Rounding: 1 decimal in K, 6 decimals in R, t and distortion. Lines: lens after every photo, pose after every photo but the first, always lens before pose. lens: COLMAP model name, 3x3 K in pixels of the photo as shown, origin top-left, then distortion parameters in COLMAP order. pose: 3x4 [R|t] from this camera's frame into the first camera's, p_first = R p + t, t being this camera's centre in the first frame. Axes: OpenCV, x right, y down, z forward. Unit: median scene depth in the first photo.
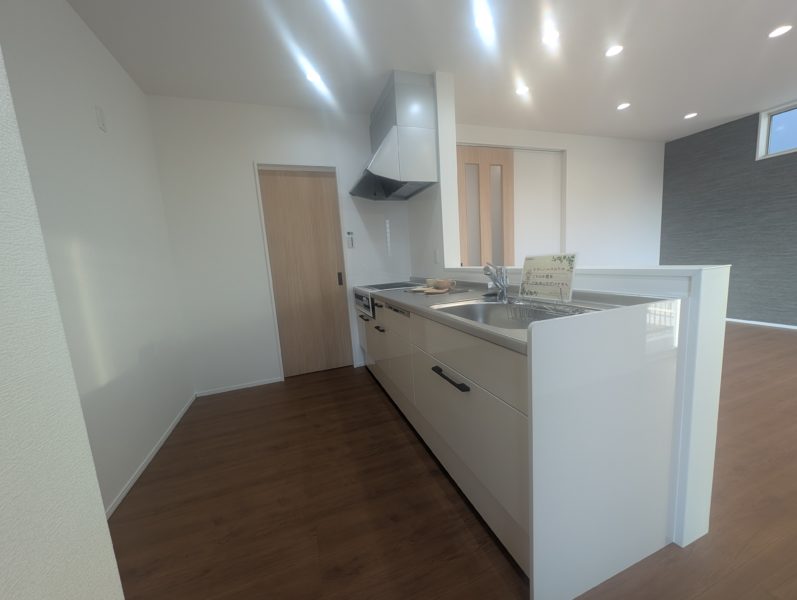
lens RADIAL K [[296.7, 0, 395.4], [0, 296.7, 300.5], [0, 0, 1]] dist [-0.007472, -0.000168]
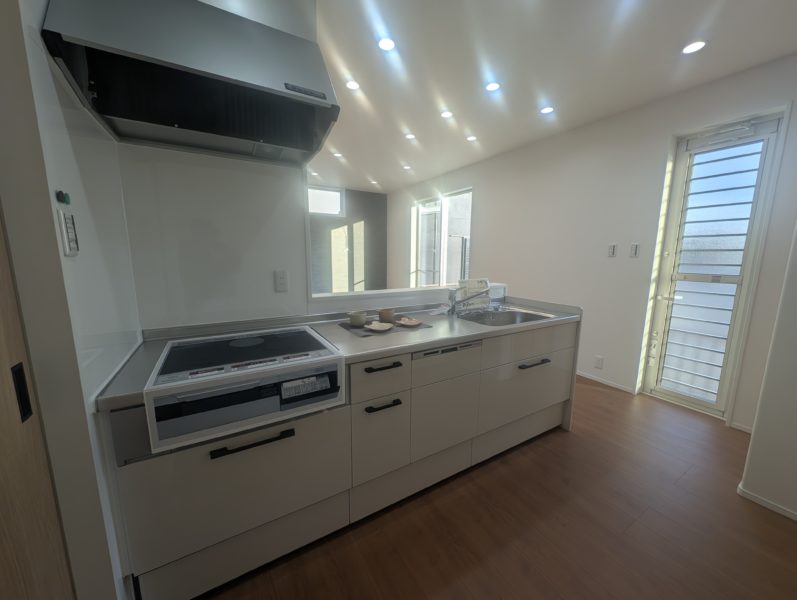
lens RADIAL K [[297.1, 0, 400.5], [0, 297.1, 290.2], [0, 0, 1]] dist [-0.010036, -0.000029]
pose [[-0.199272, -0.055694, 0.978360, -0.585326], [0.131838, 0.987783, 0.083083, -0.165489], [-0.971035, 0.145541, -0.189495, 0.981439]]
